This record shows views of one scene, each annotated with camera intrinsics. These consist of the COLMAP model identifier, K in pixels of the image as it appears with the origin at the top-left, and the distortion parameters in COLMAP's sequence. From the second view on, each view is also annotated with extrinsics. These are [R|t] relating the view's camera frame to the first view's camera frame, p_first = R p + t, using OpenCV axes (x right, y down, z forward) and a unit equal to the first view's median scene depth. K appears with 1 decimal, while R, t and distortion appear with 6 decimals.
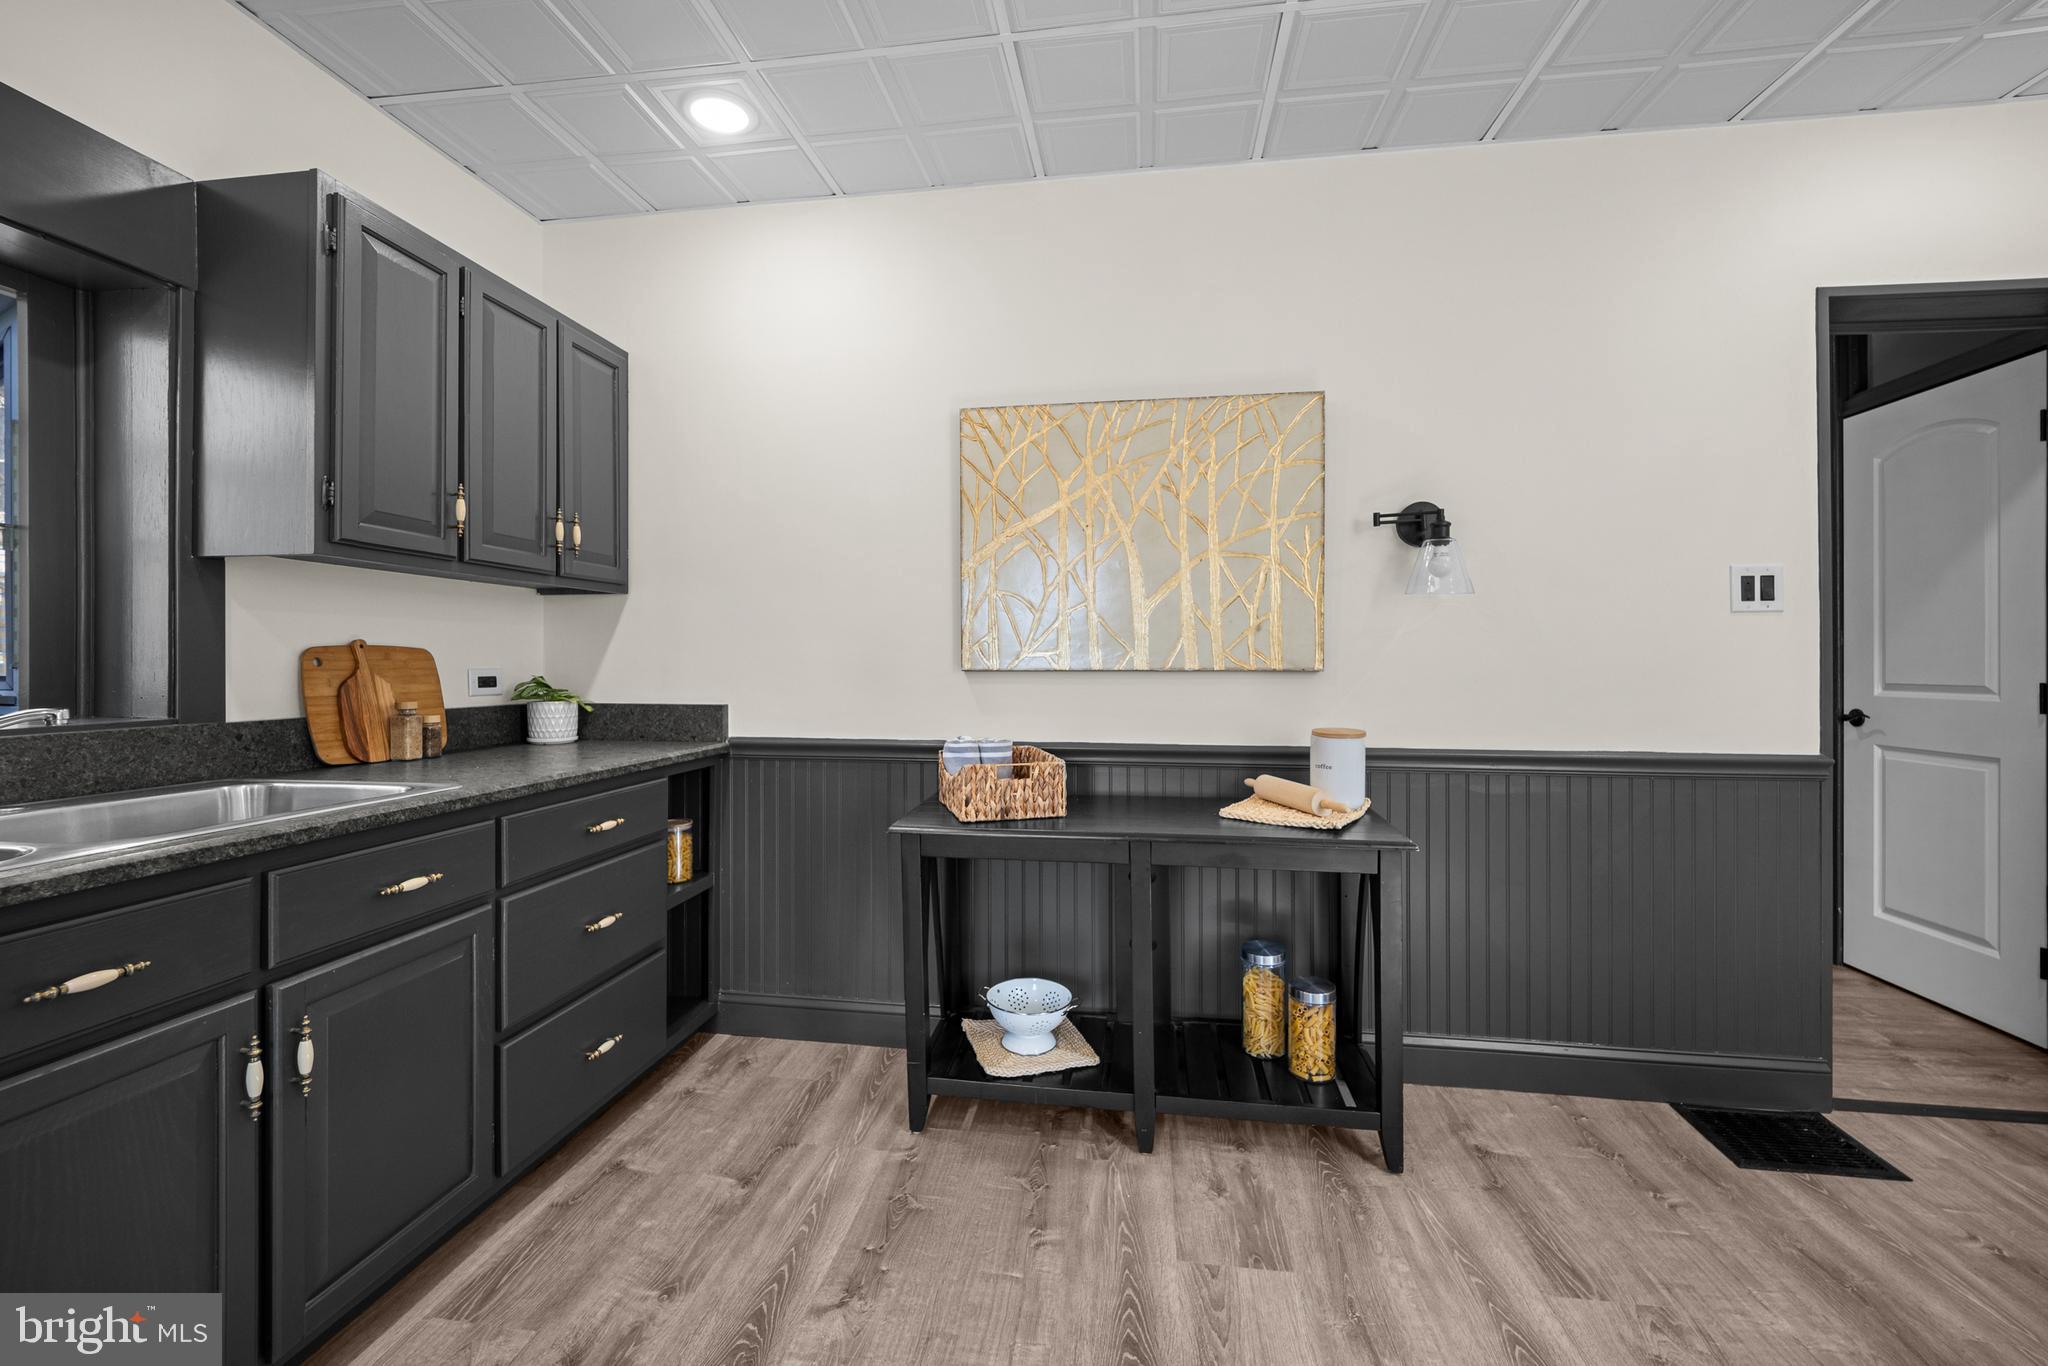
lens RADIAL K [[843.8, 0, 1018.2], [0, 843.8, 656.2], [0, 0, 1]] dist [-0.006521, 0.000525]
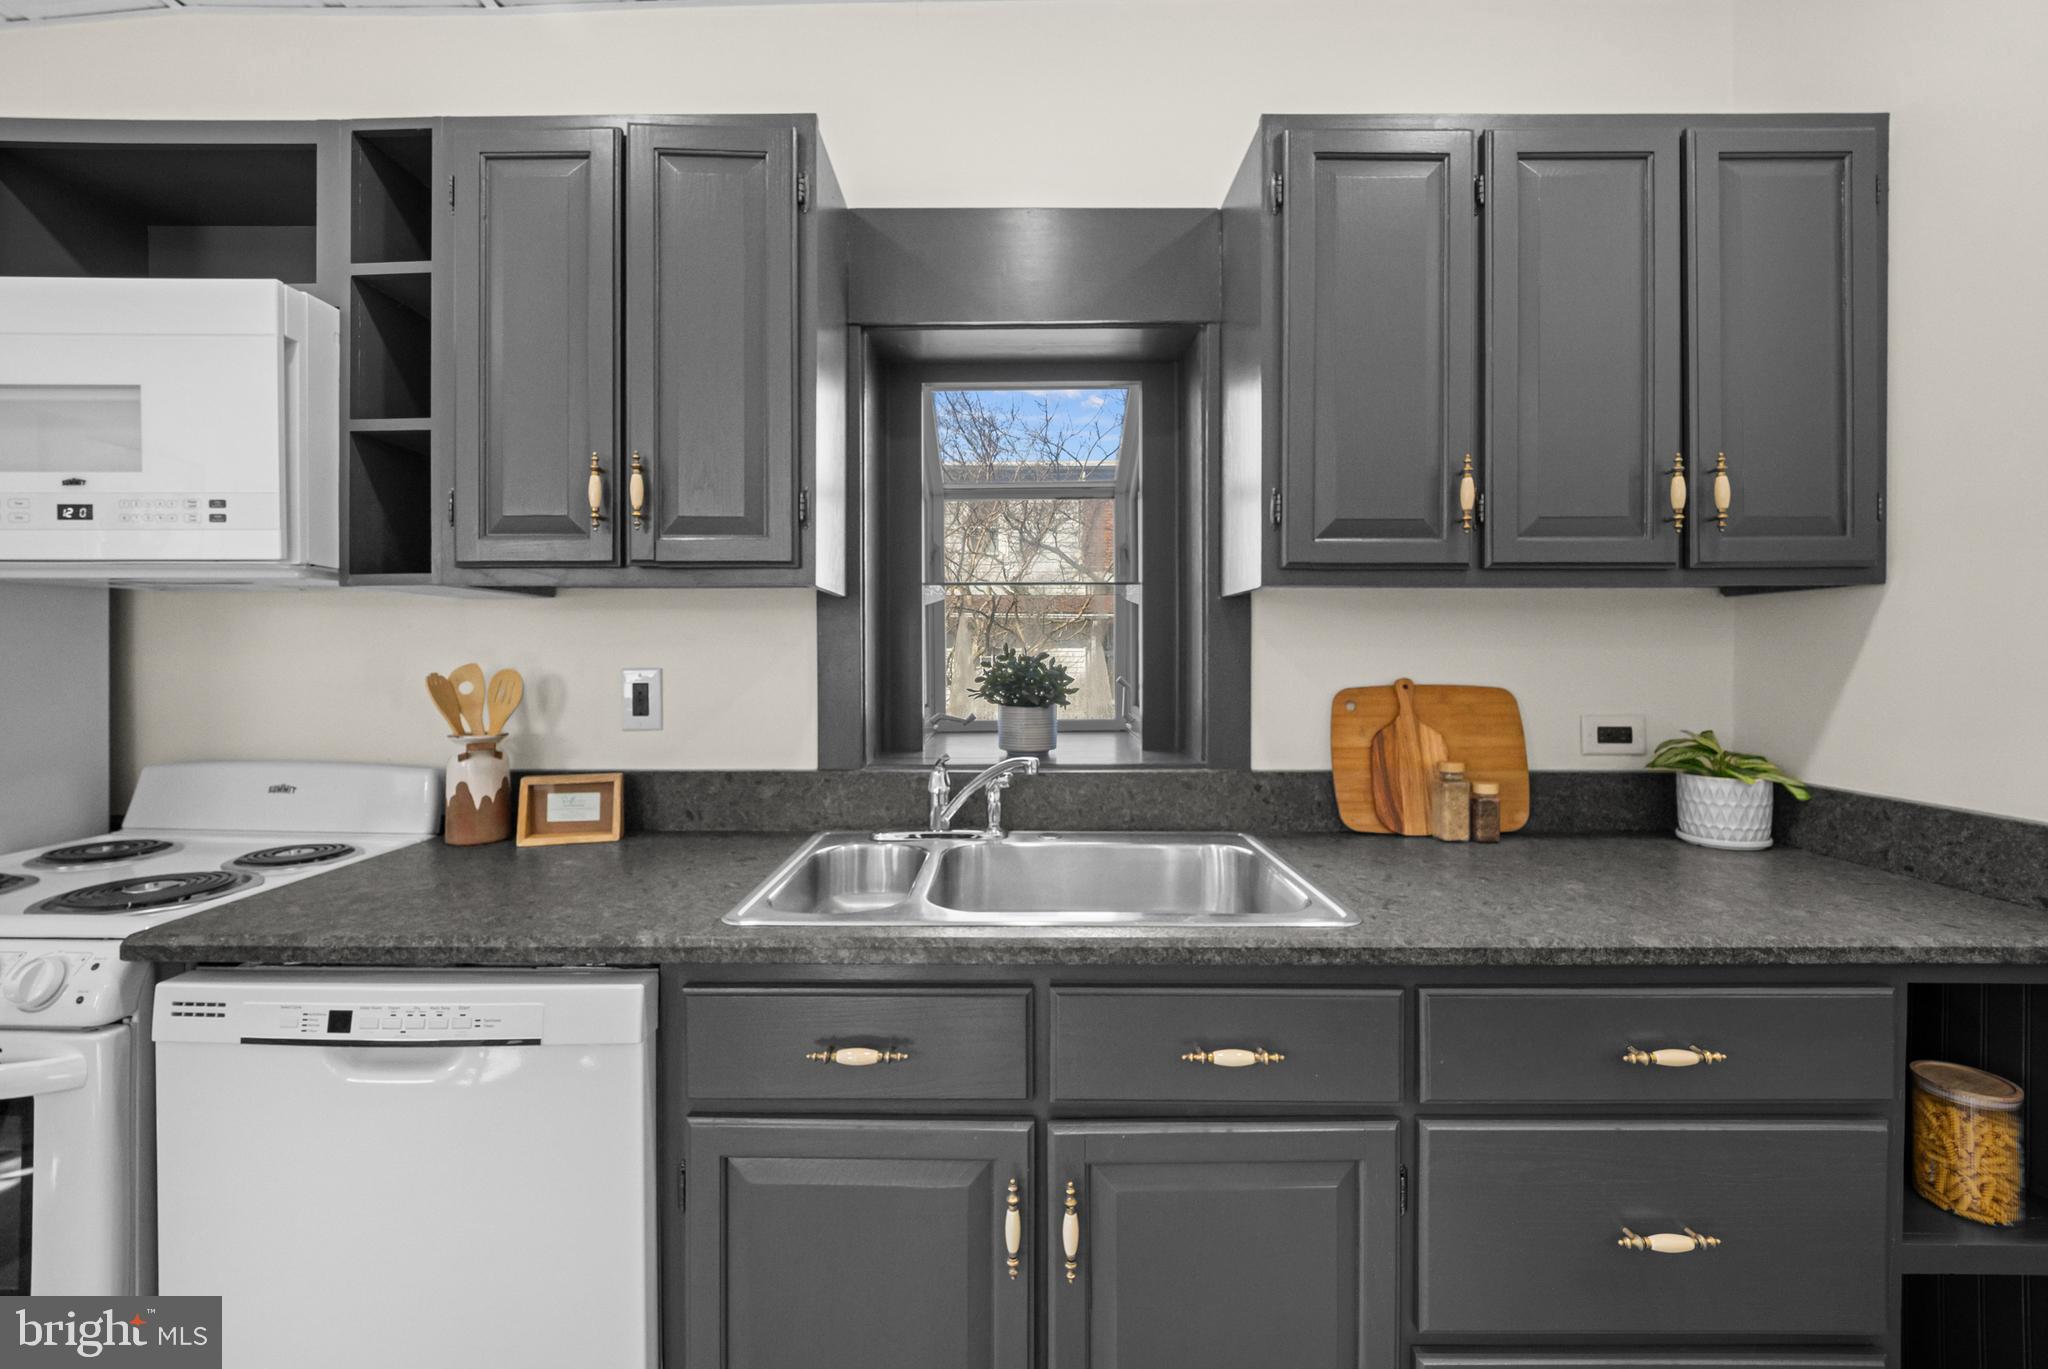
lens RADIAL K [[843.8, 0, 1008.3], [0, 843.8, 663.7], [0, 0, 1]] dist [-0.006521, 0.000525]
pose [[0.143350, 0.008974, -0.989631, -0.042848], [0.008241, 0.999913, 0.010261, -0.045811], [0.989638, -0.009627, 0.143264, 0.518752]]
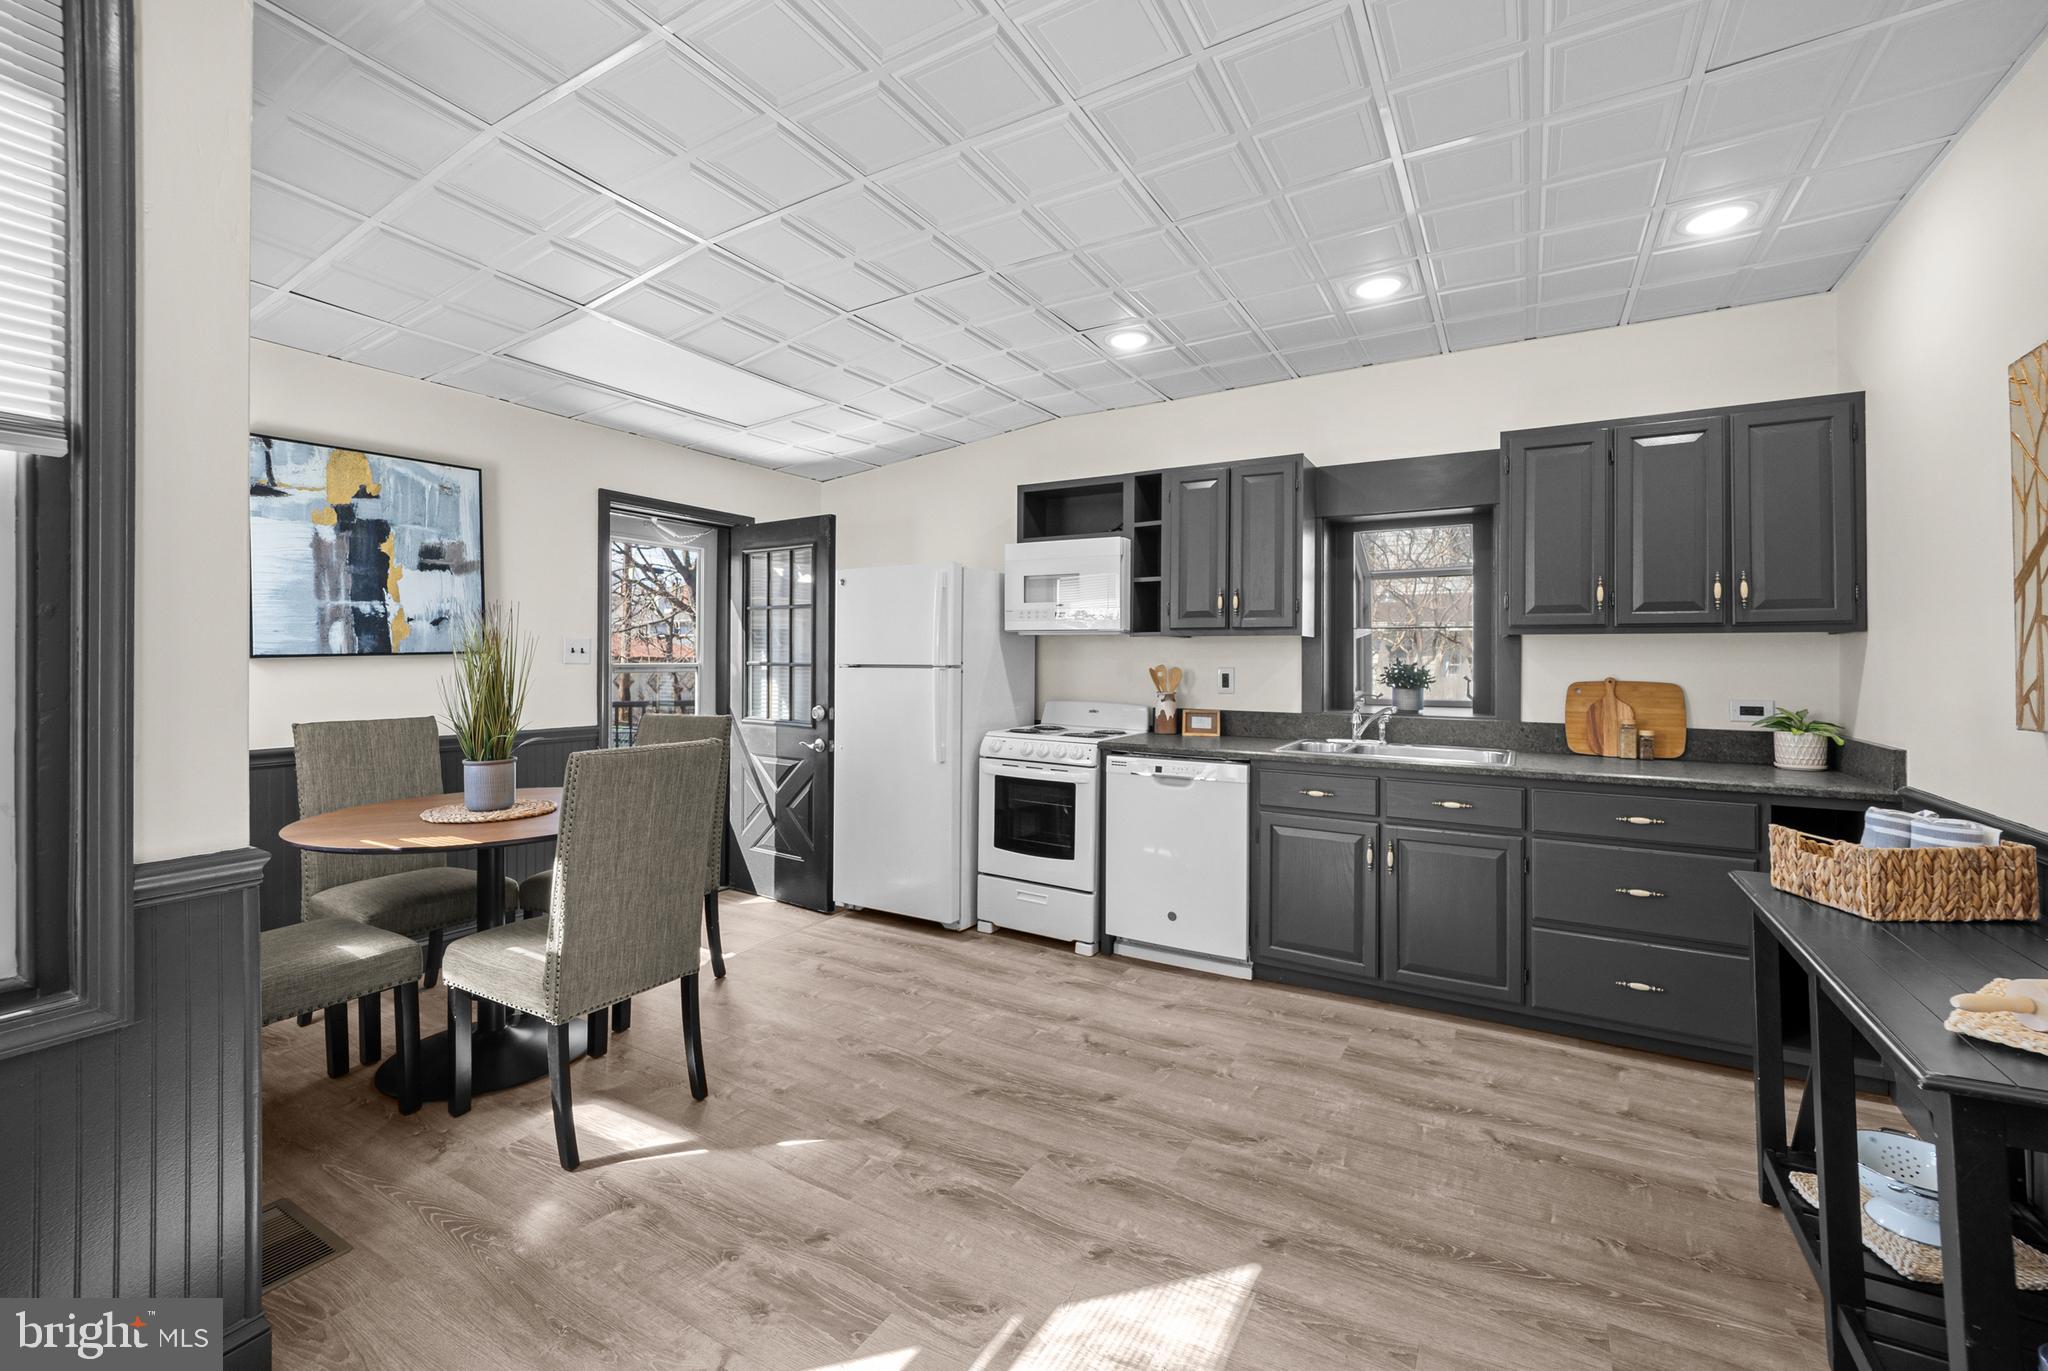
lens RADIAL K [[843.8, 0, 1027.7], [0, 843.8, 646.4], [0, 0, 1]] dist [-0.006521, 0.000525]
pose [[-0.374188, -0.017801, -0.927182, 1.094814], [-0.001599, 0.999827, -0.018550, -0.047641], [0.927351, -0.005459, -0.374152, 0.589177]]
